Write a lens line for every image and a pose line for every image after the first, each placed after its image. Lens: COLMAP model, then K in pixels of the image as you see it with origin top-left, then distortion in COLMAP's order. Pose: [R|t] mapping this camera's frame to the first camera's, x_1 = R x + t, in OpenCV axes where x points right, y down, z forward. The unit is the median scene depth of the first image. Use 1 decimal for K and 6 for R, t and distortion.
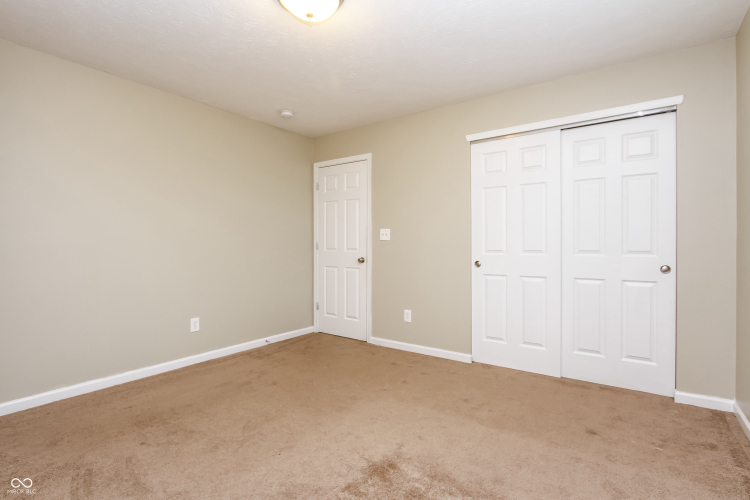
lens RADIAL K [[360.4, 0, 369.1], [0, 360.4, 248.9], [0, 0, 1]] dist [-0.028099, -0.000301]
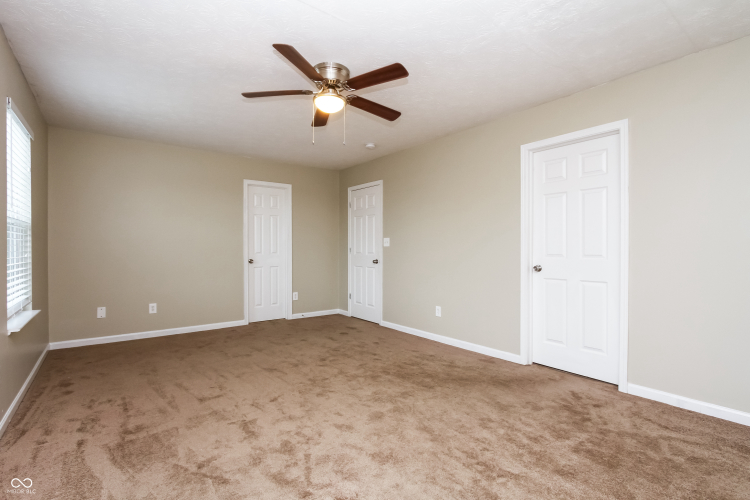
lens RADIAL K [[360.4, 0, 376.1], [0, 360.4, 248.1], [0, 0, 1]] dist [-0.028099, -0.000301]
pose [[0.957976, 0.001313, -0.286844, 0.325728], [-0.005048, 0.999912, -0.012281, -0.001751], [0.286803, 0.013213, 0.957898, -0.230607]]
